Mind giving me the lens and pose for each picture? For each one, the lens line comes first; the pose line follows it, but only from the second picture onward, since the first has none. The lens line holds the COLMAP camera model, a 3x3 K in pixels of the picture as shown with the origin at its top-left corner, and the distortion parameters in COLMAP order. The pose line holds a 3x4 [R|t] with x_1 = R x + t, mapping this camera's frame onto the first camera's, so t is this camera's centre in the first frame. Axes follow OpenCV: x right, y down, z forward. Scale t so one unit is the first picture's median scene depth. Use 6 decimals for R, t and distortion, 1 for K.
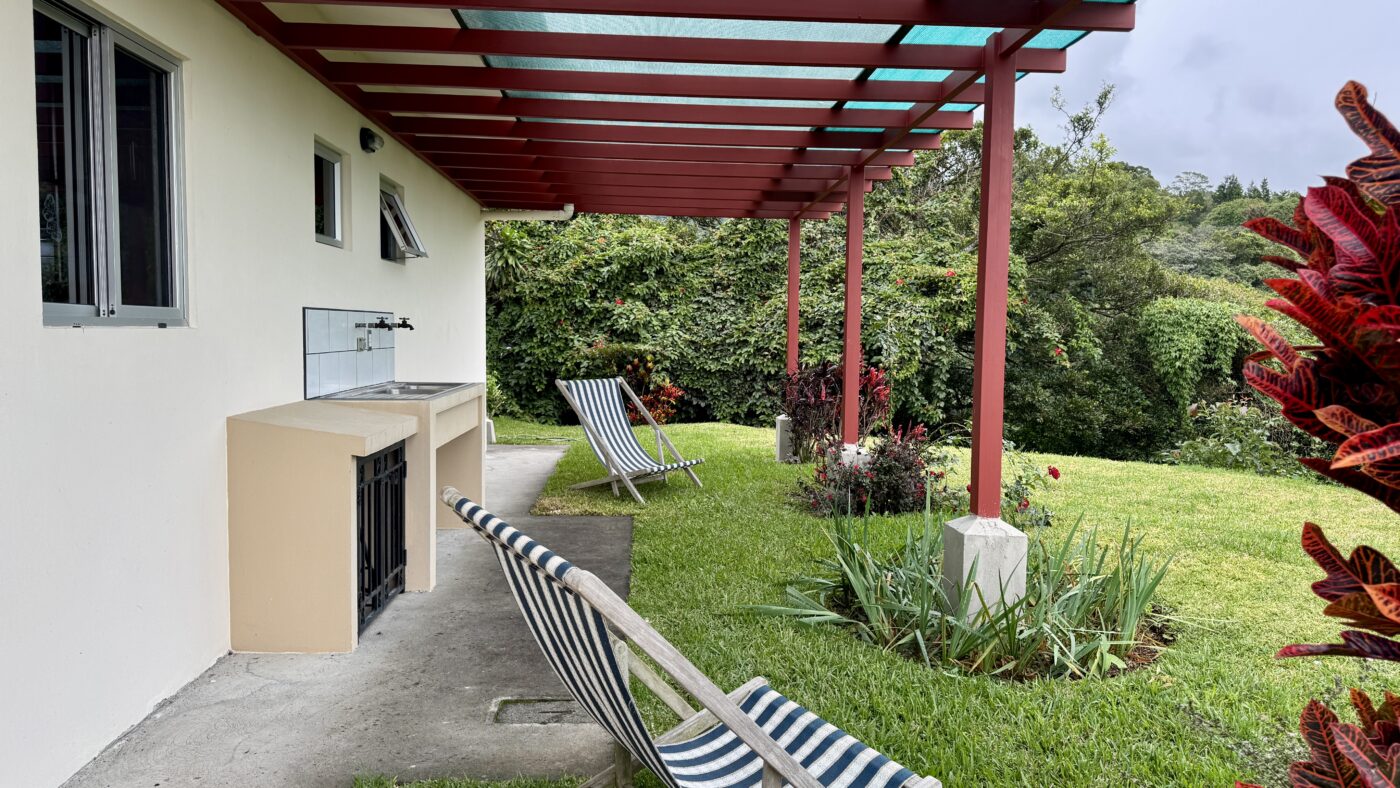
lens RADIAL K [[981.1, 0, 703.8], [0, 981.1, 398.2], [0, 0, 1]] dist [0.032988, -0.011164]
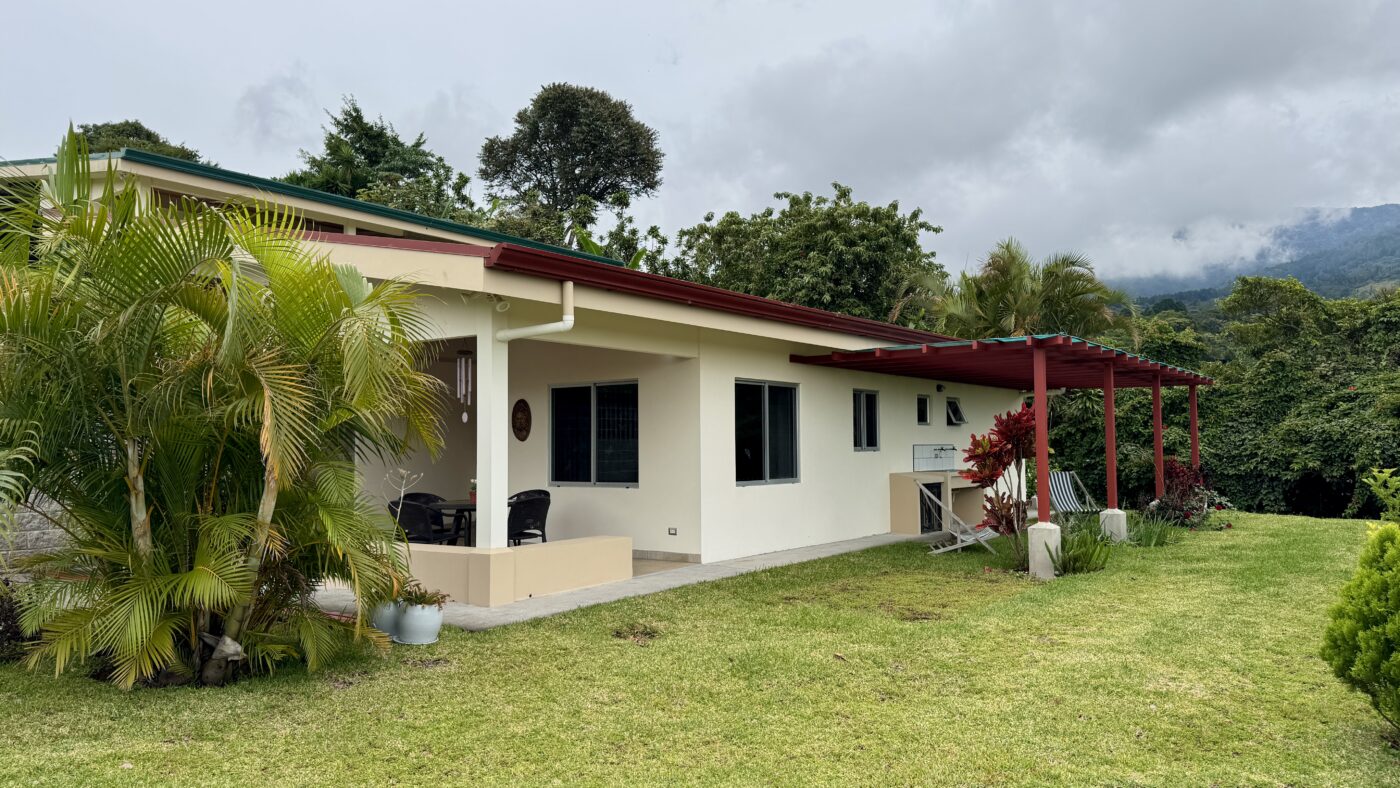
lens RADIAL K [[981.1, 0, 704.3], [0, 981.1, 389.8], [0, 0, 1]] dist [0.032988, -0.011164]
pose [[0.764933, -0.059338, -0.641371, 0.345505], [-0.024366, 0.992369, -0.120871, 0.041358], [0.643649, 0.108086, 0.757650, -0.579020]]
